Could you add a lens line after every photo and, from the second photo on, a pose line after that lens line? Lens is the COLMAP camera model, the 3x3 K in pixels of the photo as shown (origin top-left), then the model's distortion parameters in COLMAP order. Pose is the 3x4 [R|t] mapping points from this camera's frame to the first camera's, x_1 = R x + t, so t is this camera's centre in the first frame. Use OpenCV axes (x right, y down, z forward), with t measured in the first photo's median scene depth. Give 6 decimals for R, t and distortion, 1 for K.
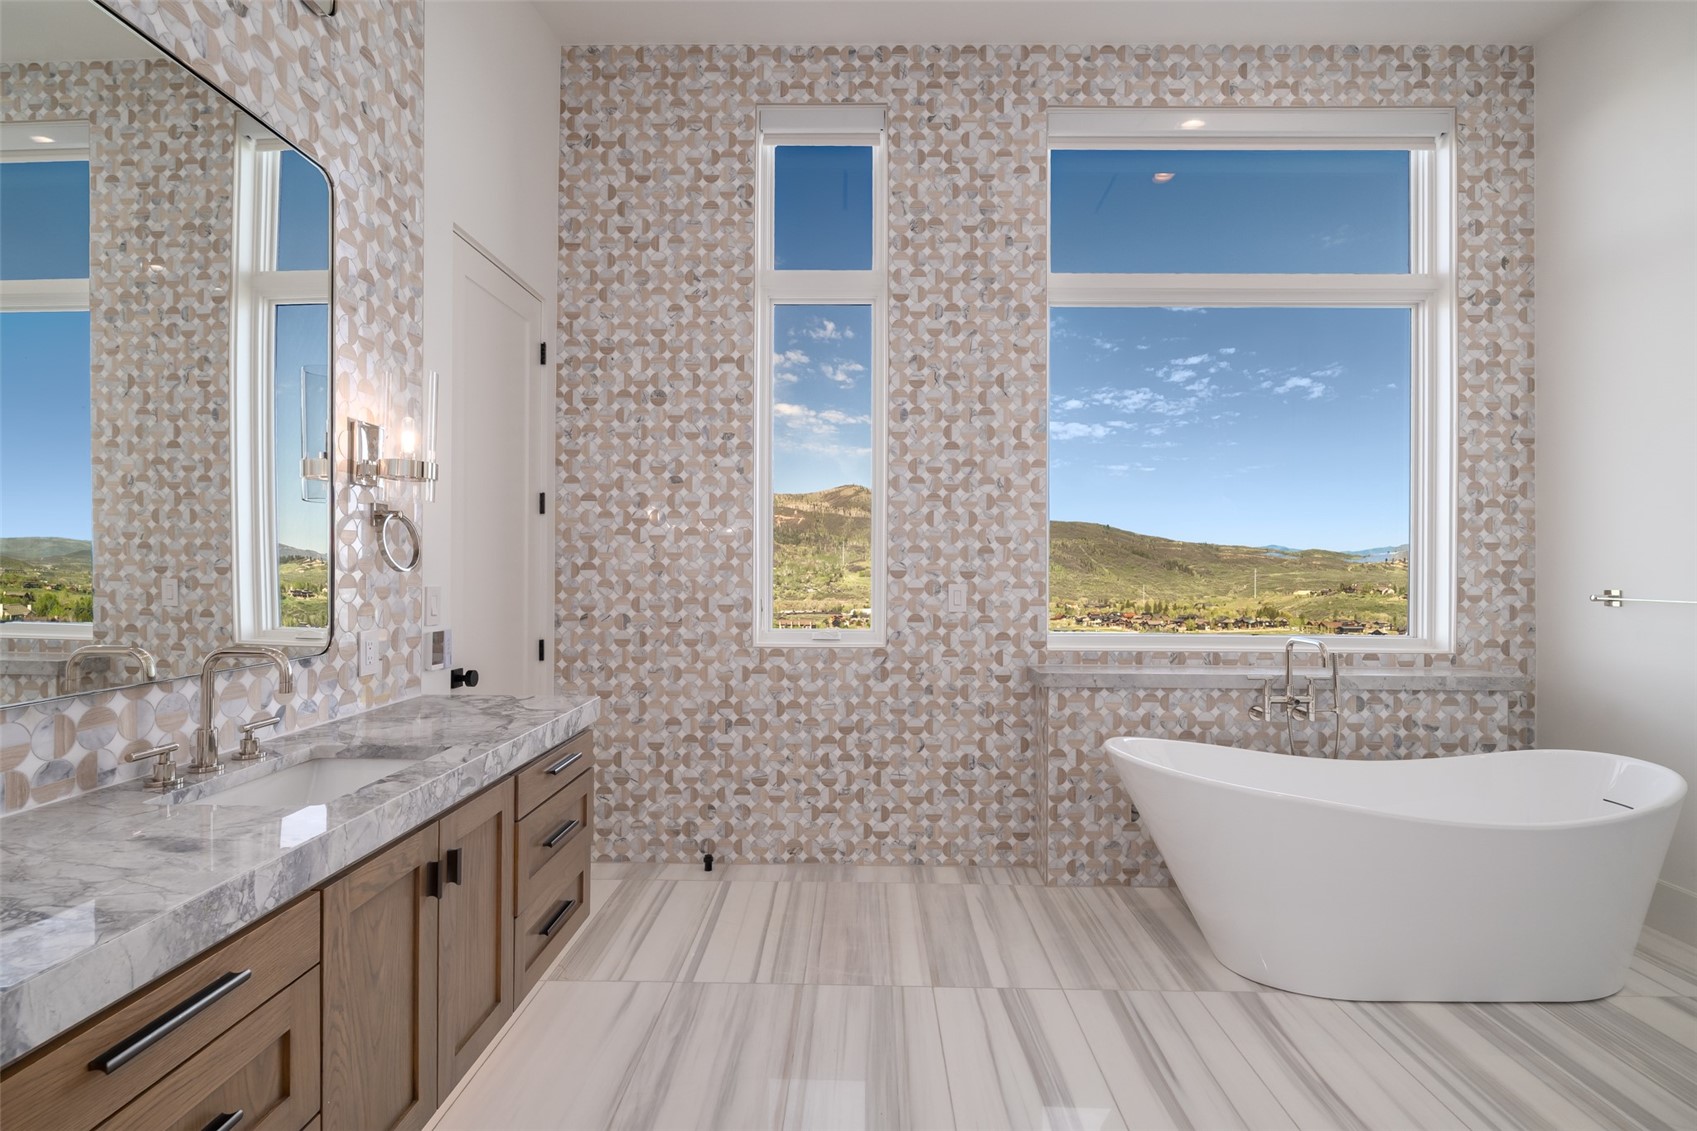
lens RADIAL K [[796.7, 0, 848.2], [0, 796.7, 566.1], [0, 0, 1]] dist [0.001403, -0.000821]
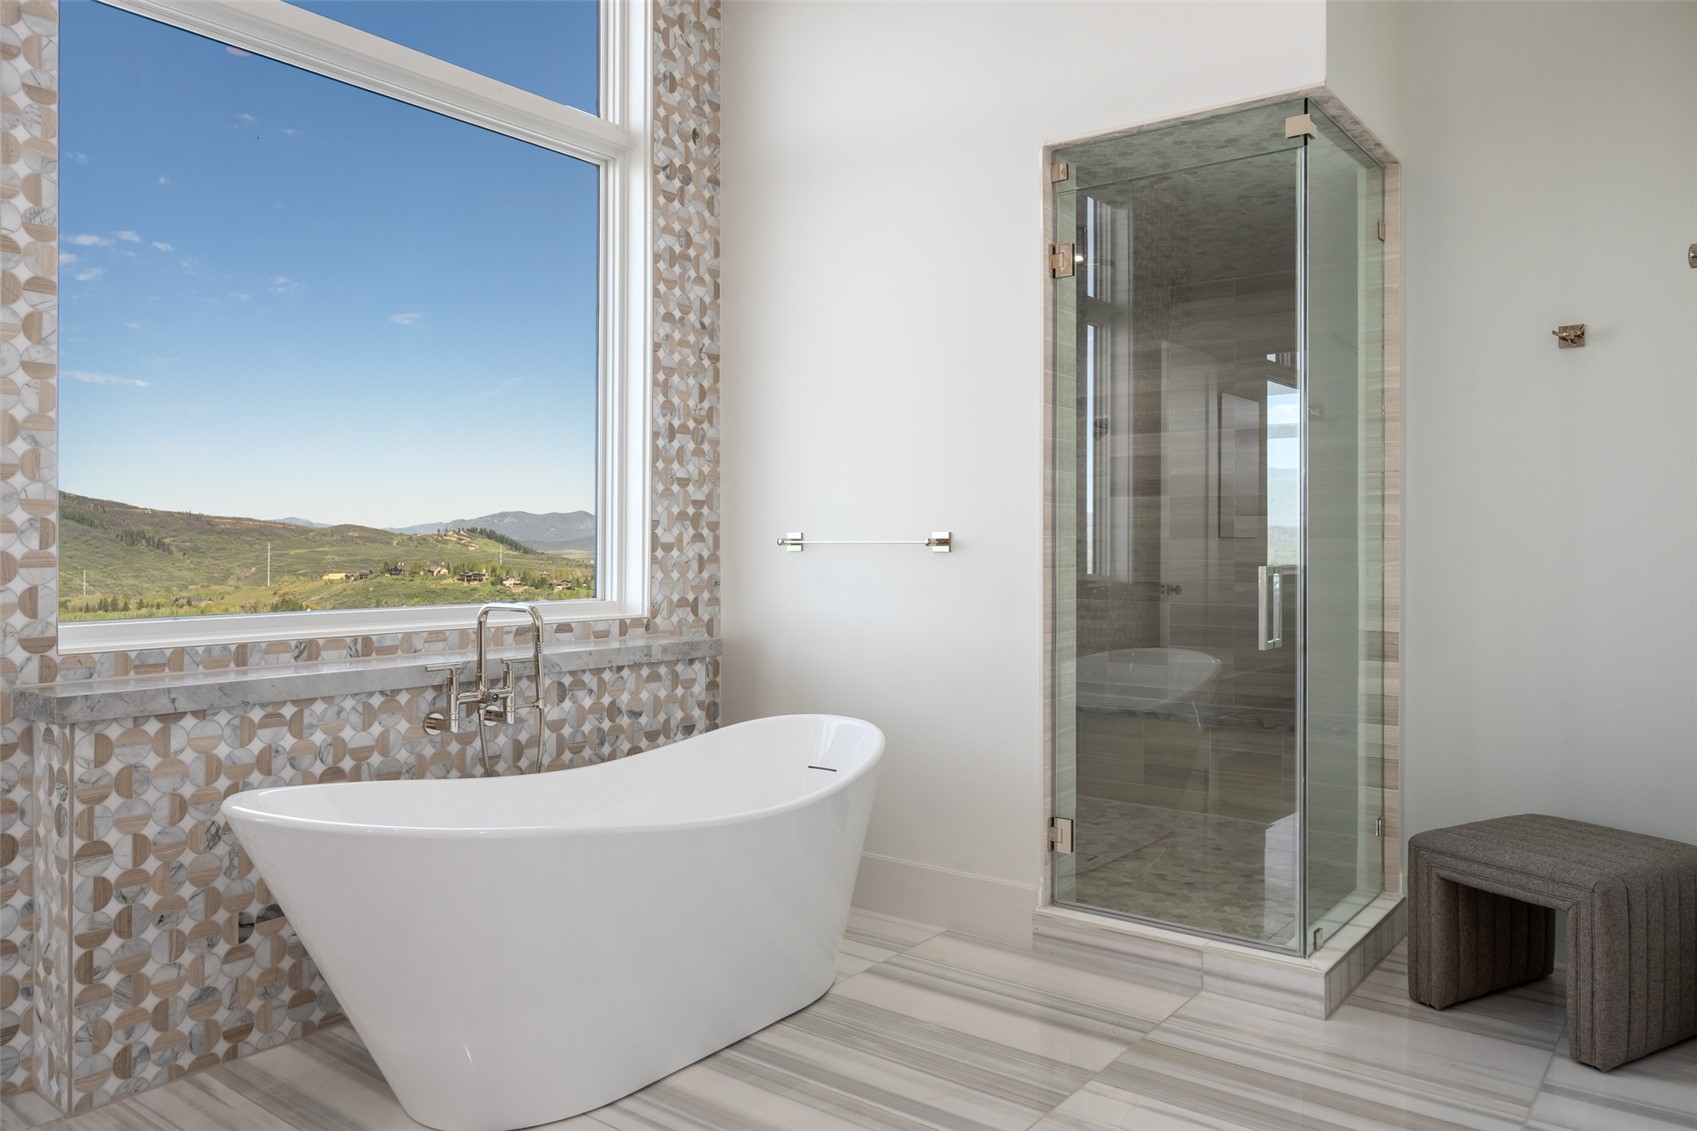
lens RADIAL K [[1186.3, 0, 845.2], [0, 1186.3, 536.2], [0, 0, 1]] dist [-0.001455, 0.004776]
pose [[0.601441, 0.001080, 0.798917, -0.057993], [0.003057, 0.999989, -0.003653, 0.036465], [-0.798912, 0.004639, 0.601431, 0.149334]]
